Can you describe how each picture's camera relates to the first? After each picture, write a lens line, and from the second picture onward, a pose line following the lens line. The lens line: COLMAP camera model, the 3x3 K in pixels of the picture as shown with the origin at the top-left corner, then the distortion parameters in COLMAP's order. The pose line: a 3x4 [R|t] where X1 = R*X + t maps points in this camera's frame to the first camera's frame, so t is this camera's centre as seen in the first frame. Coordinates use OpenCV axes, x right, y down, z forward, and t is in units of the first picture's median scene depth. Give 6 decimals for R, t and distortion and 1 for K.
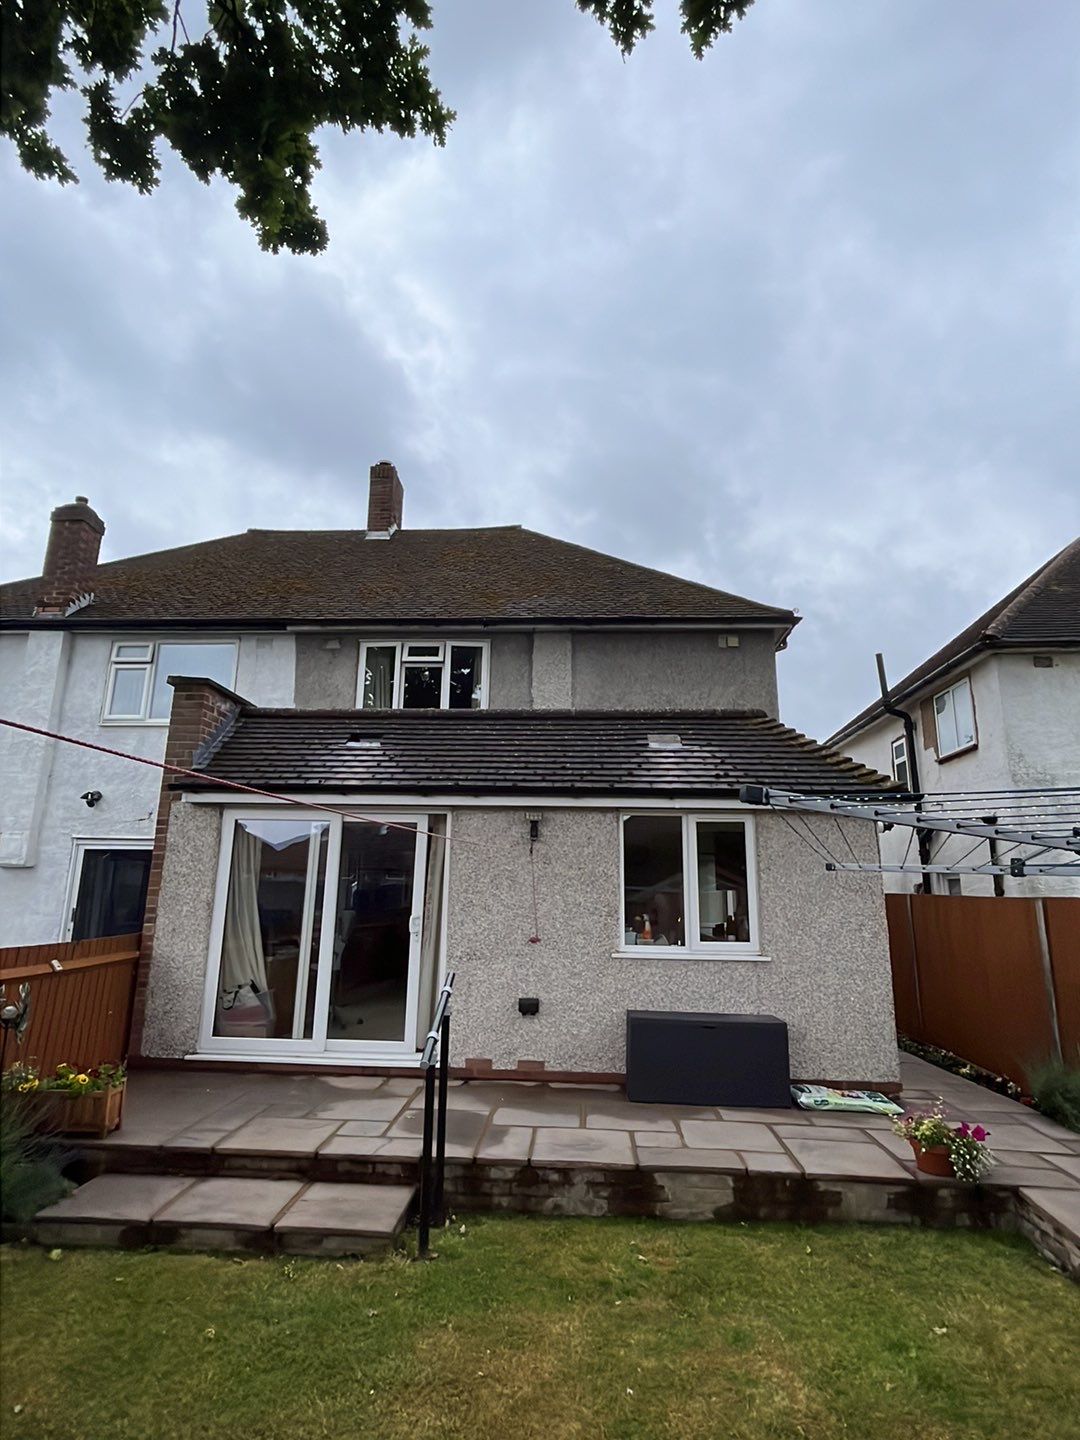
lens RADIAL K [[756.0, 0, 541.1], [0, 756.0, 720.6], [0, 0, 1]] dist [0.004799, 0.000246]
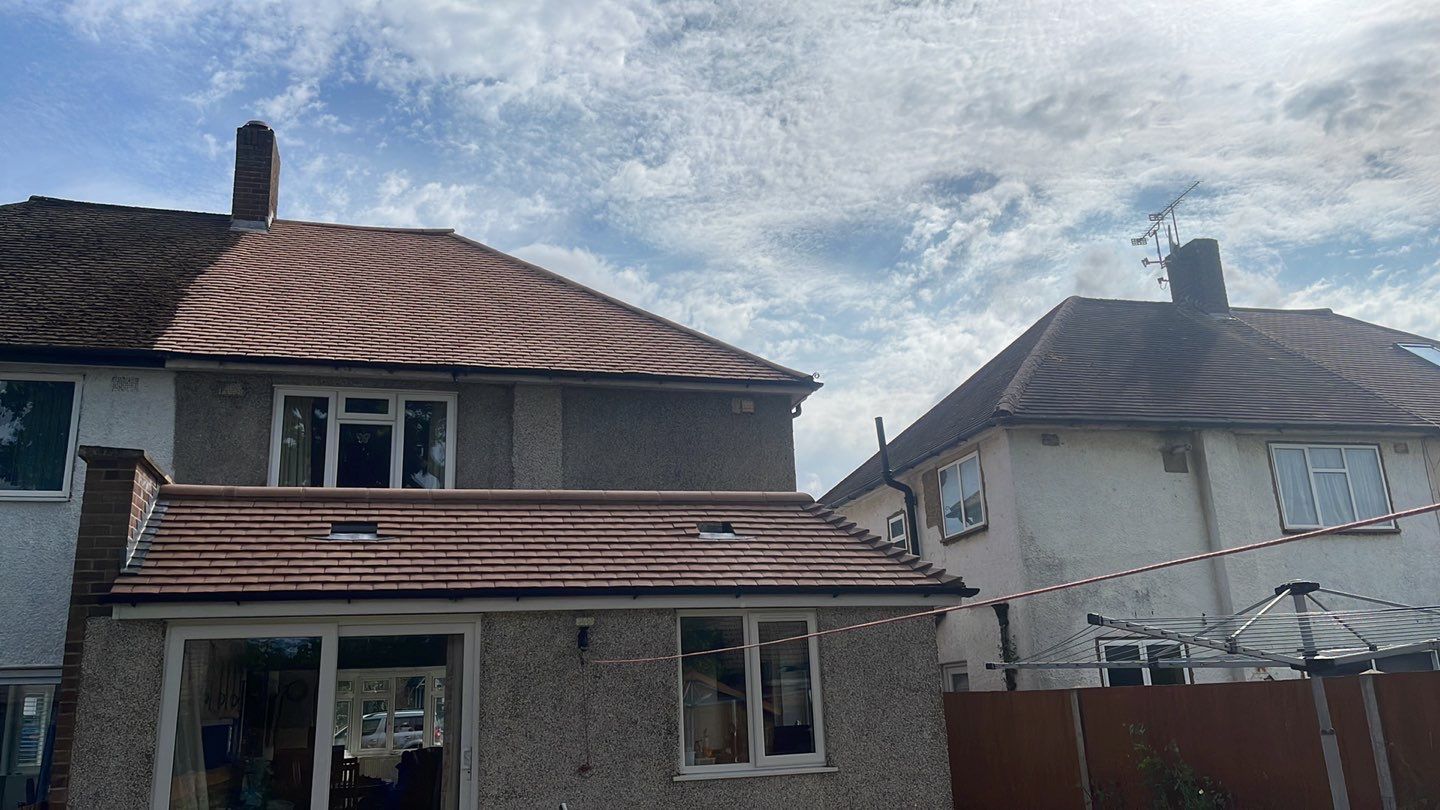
lens RADIAL K [[1069.9, 0, 719.8], [0, 1069.9, 403.9], [0, 0, 1]] dist [0.034511, -0.009567]
pose [[0.943775, 0.036422, 0.328575, -0.180737], [-0.017231, 0.997981, -0.061131, -0.032842], [-0.330138, 0.052032, 0.942497, -0.143422]]
